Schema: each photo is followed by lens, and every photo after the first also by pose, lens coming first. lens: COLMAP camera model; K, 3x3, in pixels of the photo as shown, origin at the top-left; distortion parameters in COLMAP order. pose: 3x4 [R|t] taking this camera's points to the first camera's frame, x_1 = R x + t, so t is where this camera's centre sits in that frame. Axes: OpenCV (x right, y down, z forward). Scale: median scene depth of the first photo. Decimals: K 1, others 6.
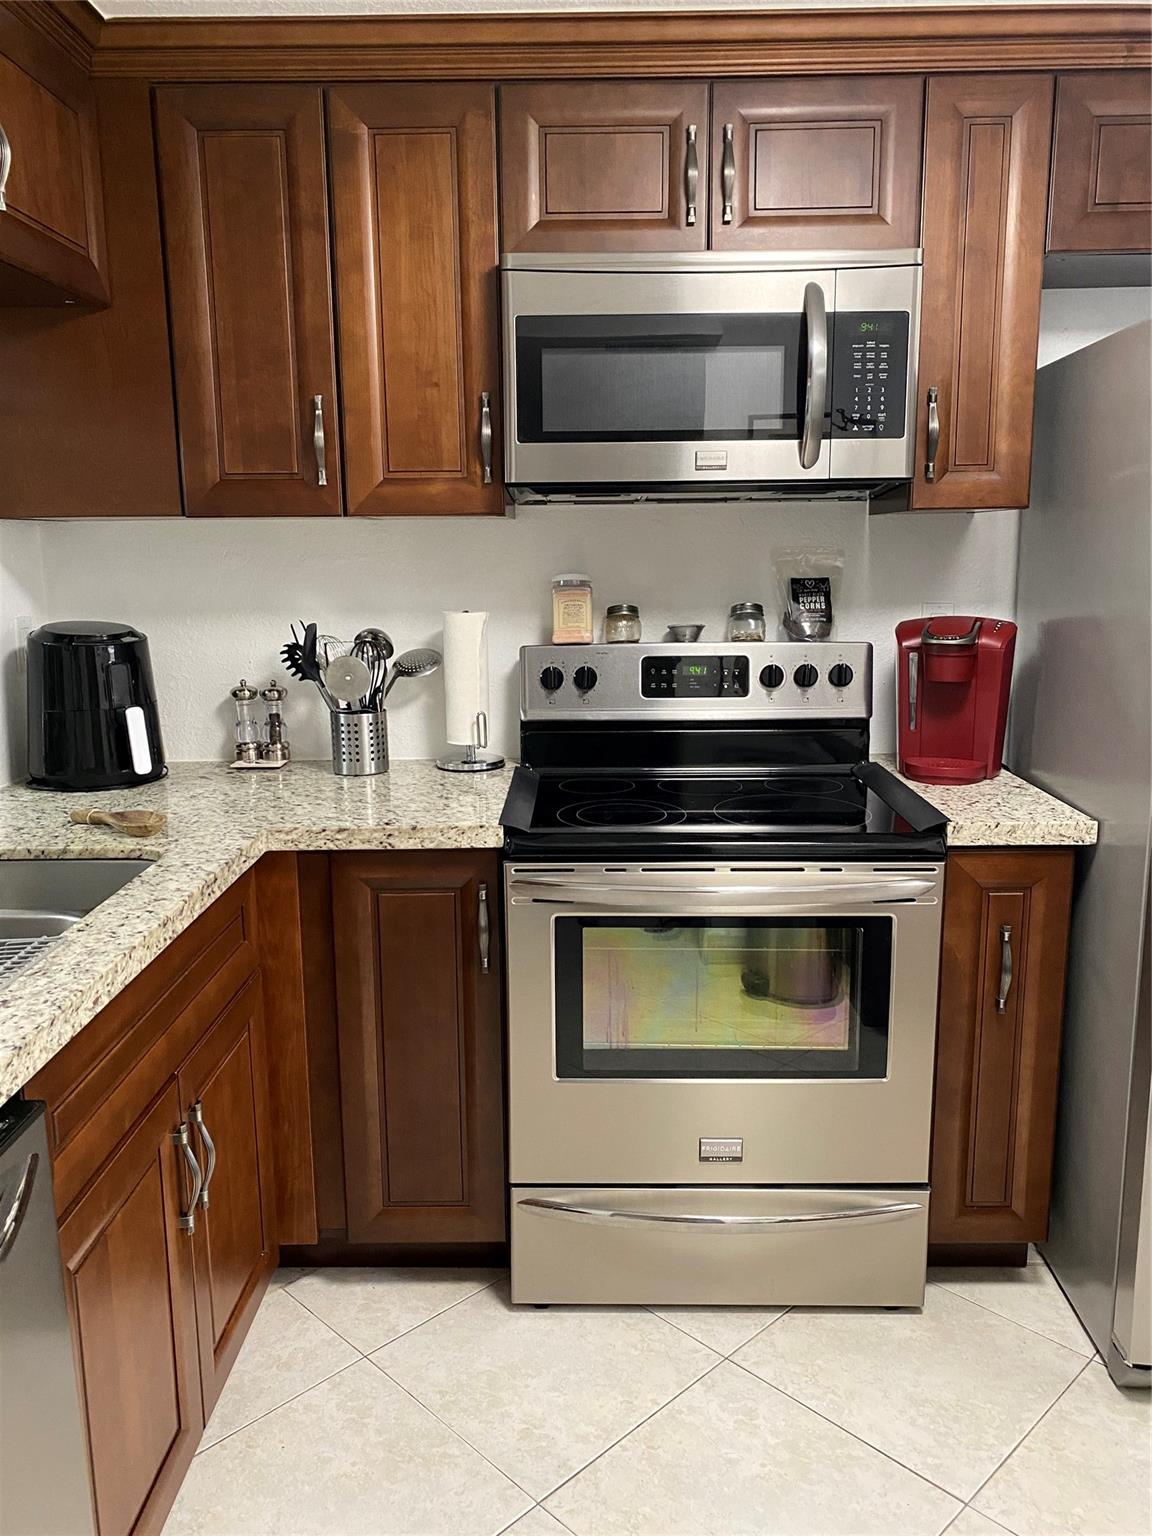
lens RADIAL K [[1180.3, 0, 574.3], [0, 1180.3, 764.5], [0, 0, 1]] dist [0.033112, -0.024217]
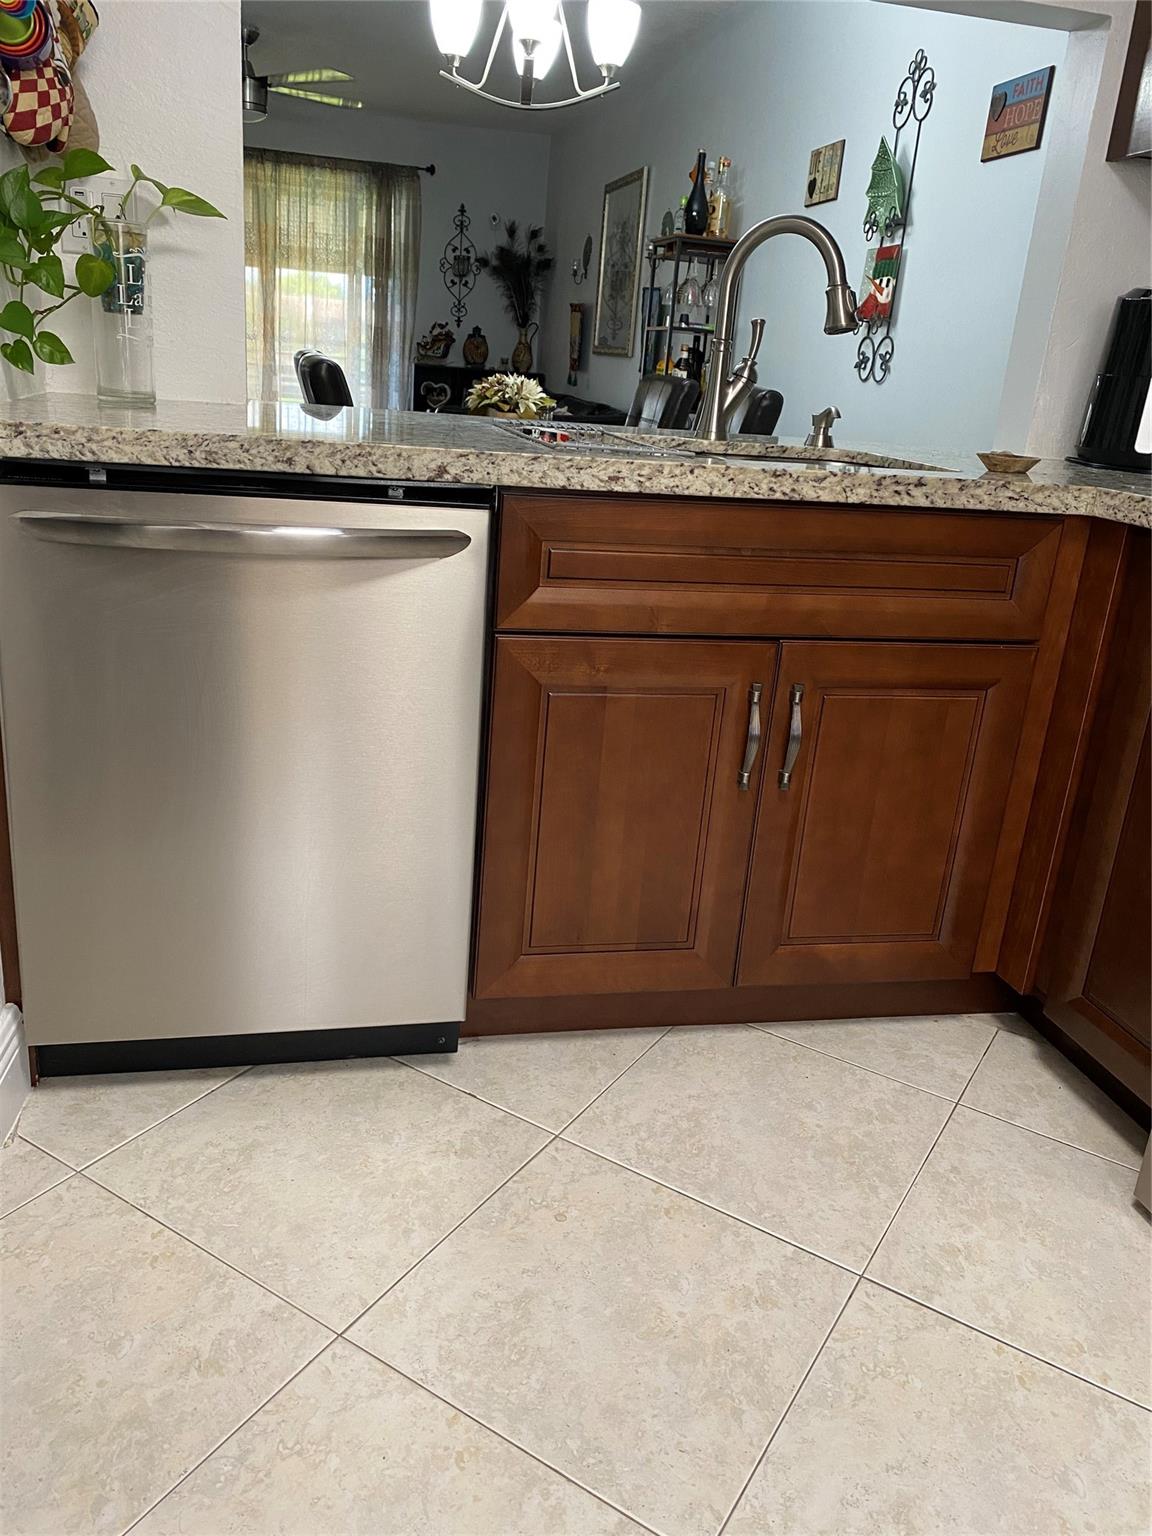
lens RADIAL K [[1180.3, 0, 572.5], [0, 1180.3, 766.0], [0, 0, 1]] dist [0.033112, -0.024217]
pose [[0.229718, 0.340334, -0.911813, 0.460419], [-0.257413, 0.924751, 0.280311, 0.091624], [0.938599, 0.170320, 0.300038, 0.414580]]
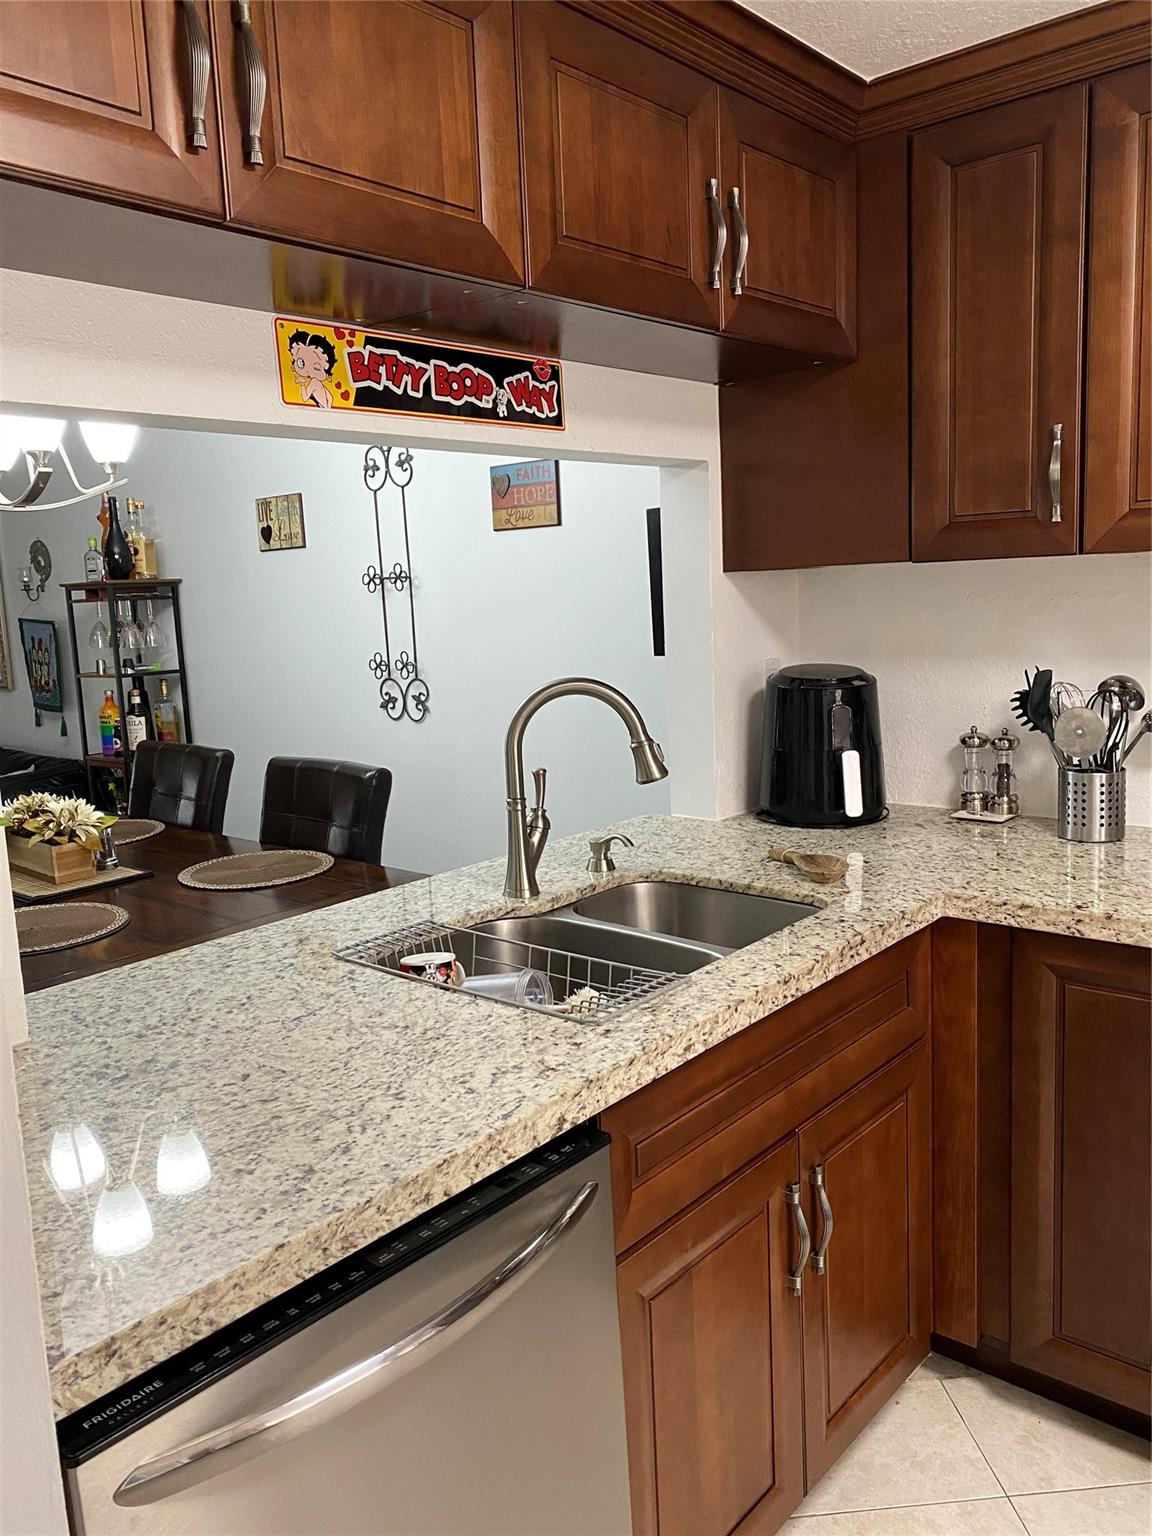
lens RADIAL K [[1180.3, 0, 571.5], [0, 1180.3, 759.7], [0, 0, 1]] dist [0.033112, -0.024217]
pose [[0.763276, 0.072644, -0.641976, 0.106139], [-0.083568, 0.996412, 0.013393, -0.037140], [0.640645, 0.043426, 0.766608, 0.077025]]
